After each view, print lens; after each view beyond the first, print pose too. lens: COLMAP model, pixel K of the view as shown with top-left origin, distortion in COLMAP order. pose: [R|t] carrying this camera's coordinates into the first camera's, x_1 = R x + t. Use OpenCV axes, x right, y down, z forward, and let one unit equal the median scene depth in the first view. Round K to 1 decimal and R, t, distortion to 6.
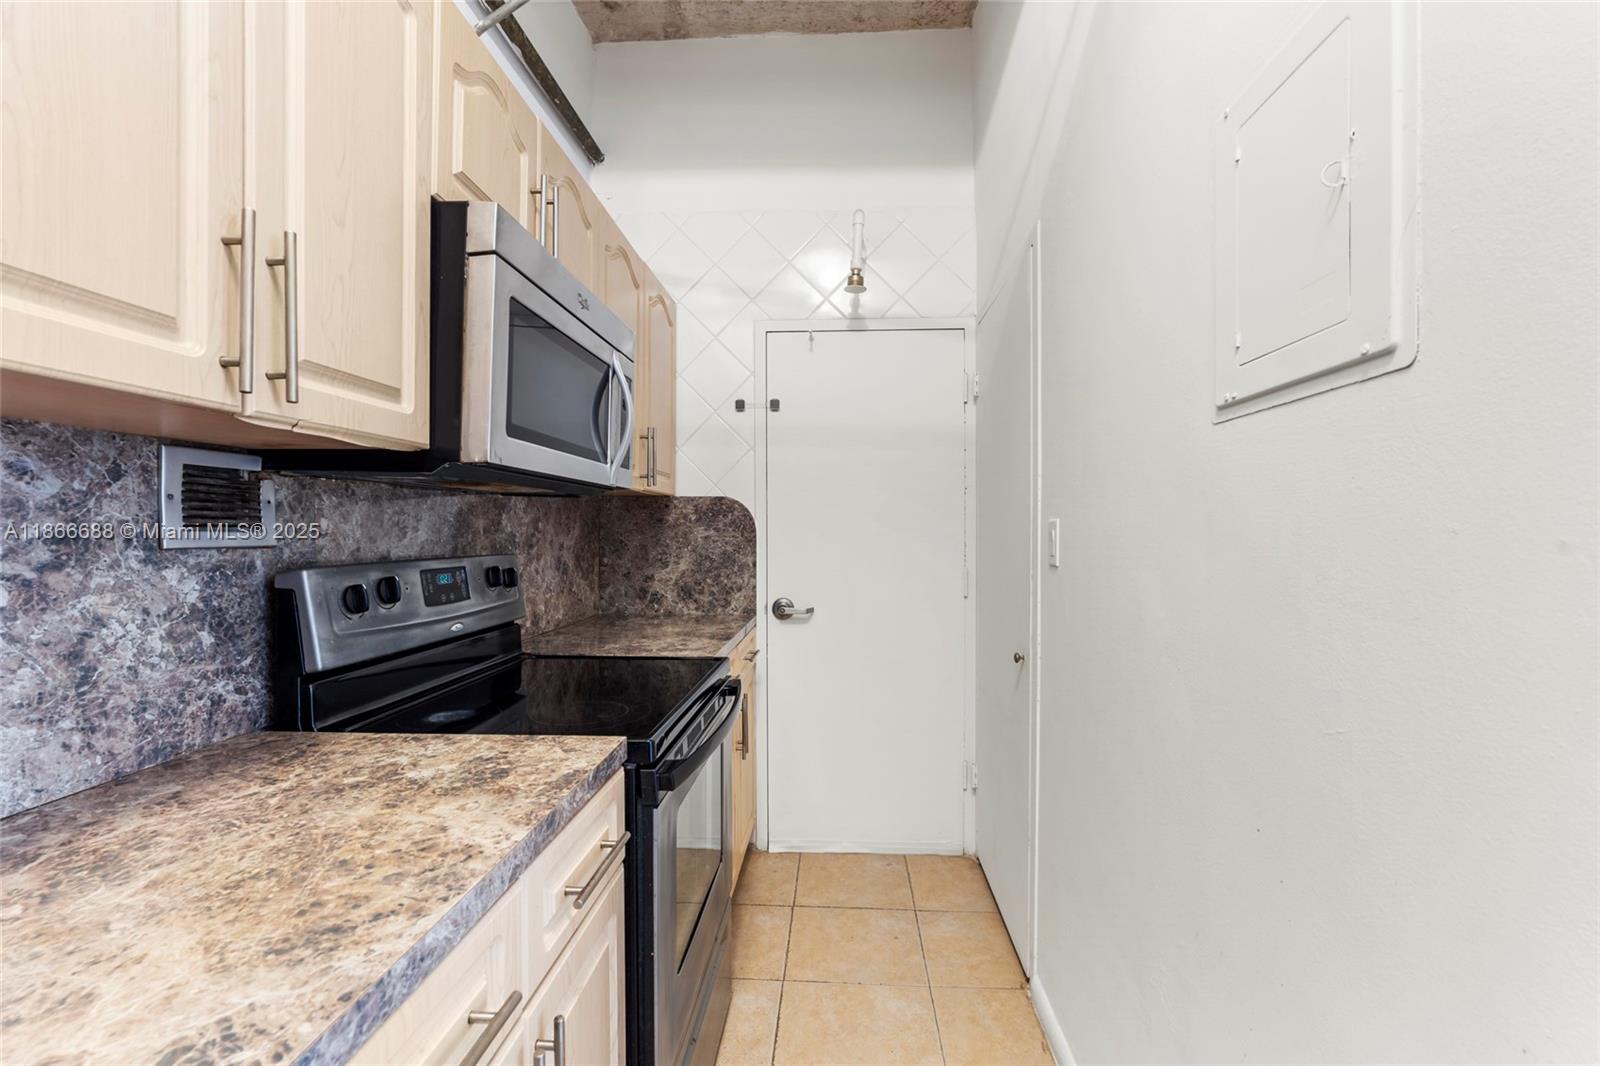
lens RADIAL K [[717.0, 0, 800.5], [0, 717.0, 528.7], [0, 0, 1]] dist [0.003806, 0.001612]
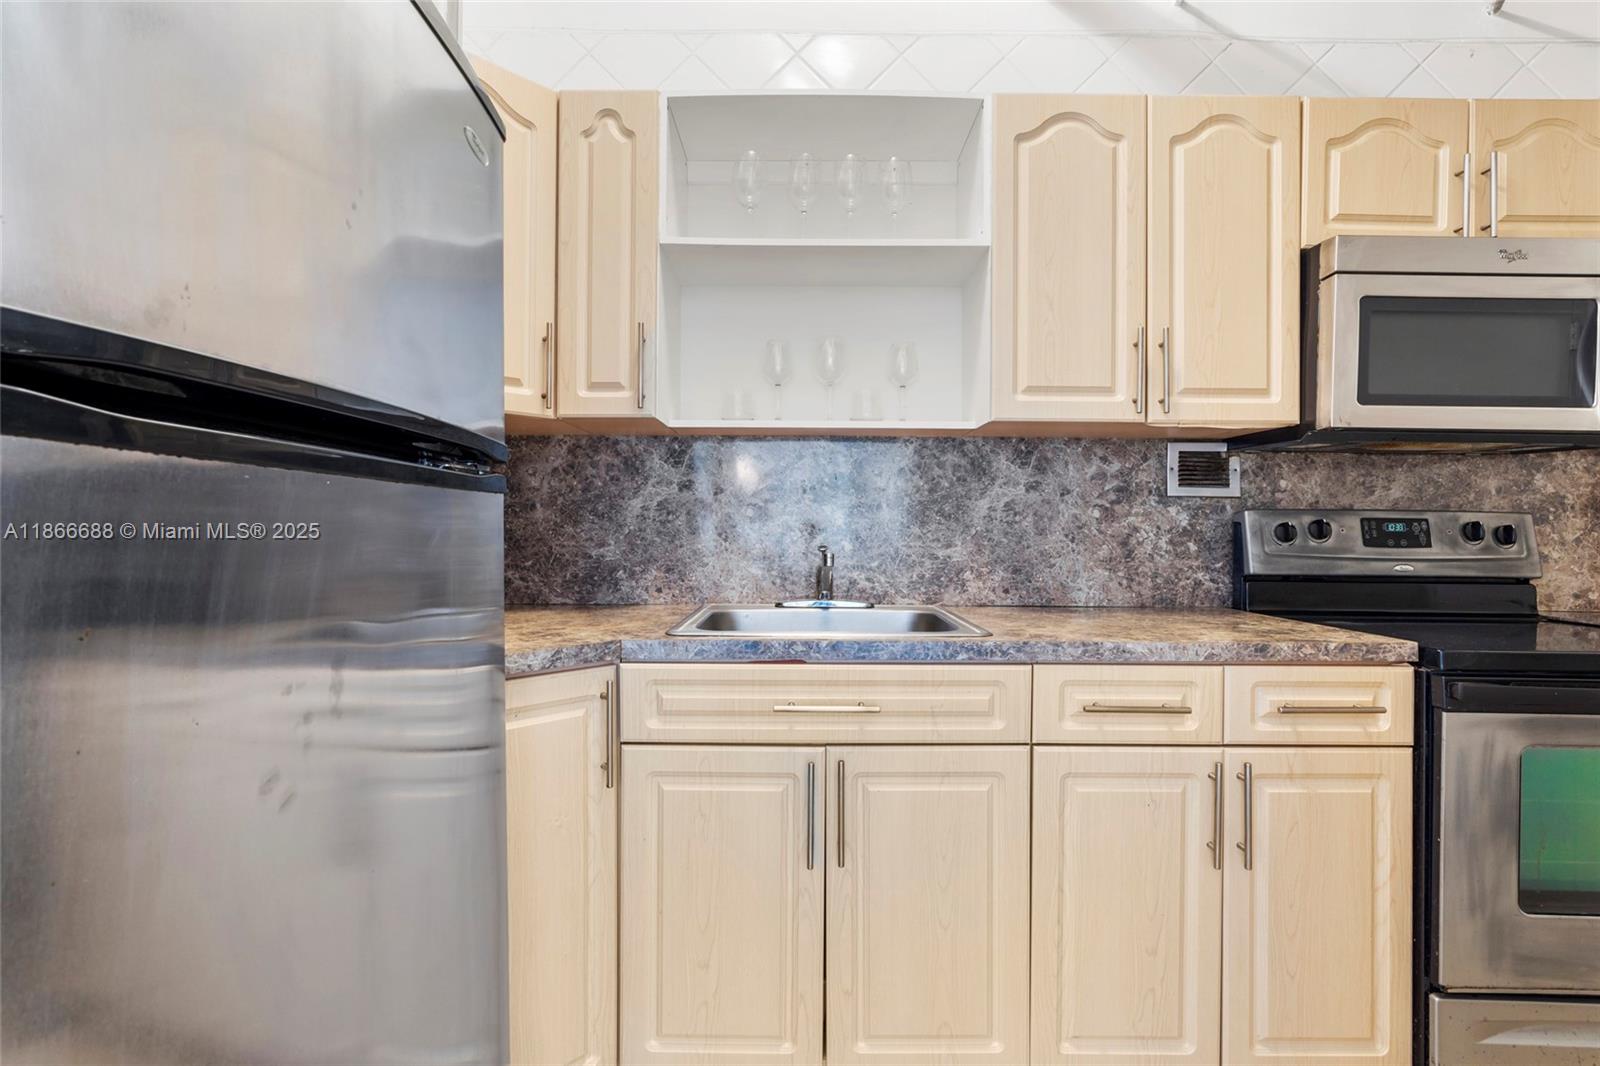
lens RADIAL K [[717.0, 0, 800.3], [0, 717.0, 530.4], [0, 0, 1]] dist [0.003806, 0.001612]
pose [[0.075914, 0.007208, -0.997088, 0.905495], [-0.009541, 0.999933, 0.006502, 0.110628], [0.997069, 0.009020, 0.075978, -0.117780]]
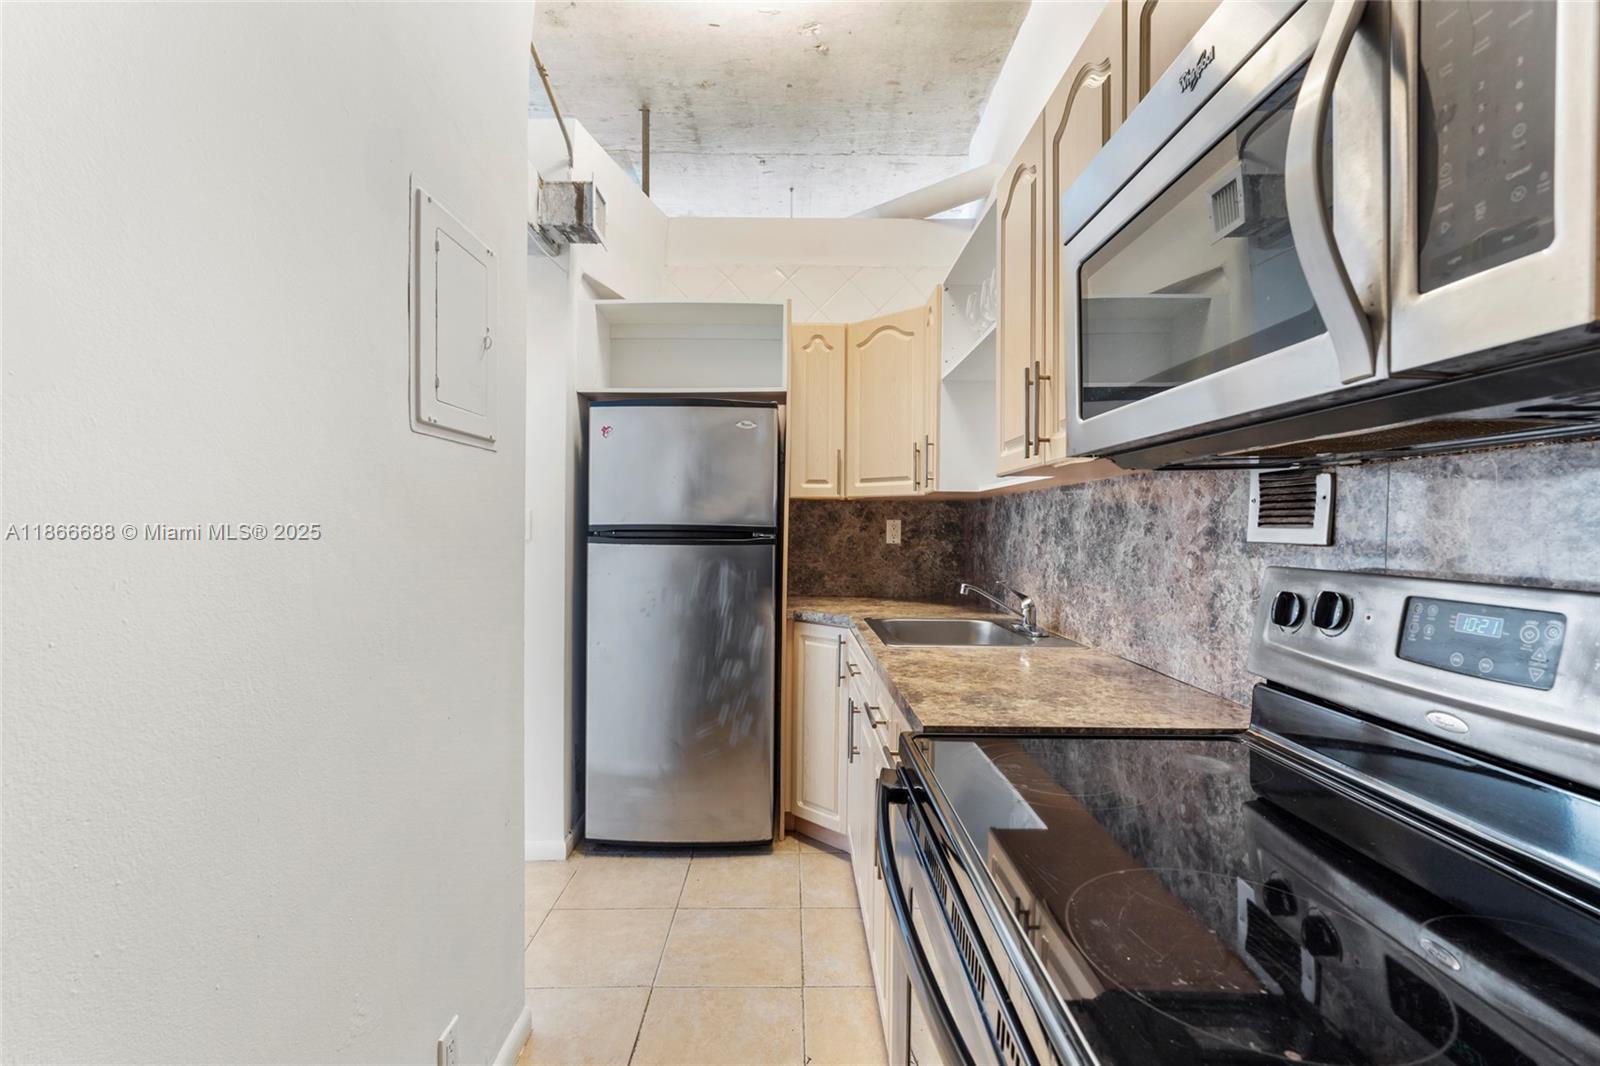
lens RADIAL K [[717.0, 0, 797.2], [0, 717.0, 529.9], [0, 0, 1]] dist [0.003806, 0.001612]
pose [[-0.997153, -0.001634, -0.075387, 0.018973], [-0.001884, 0.999993, 0.003249, 0.003929], [0.075381, 0.003382, -0.997149, 2.112474]]
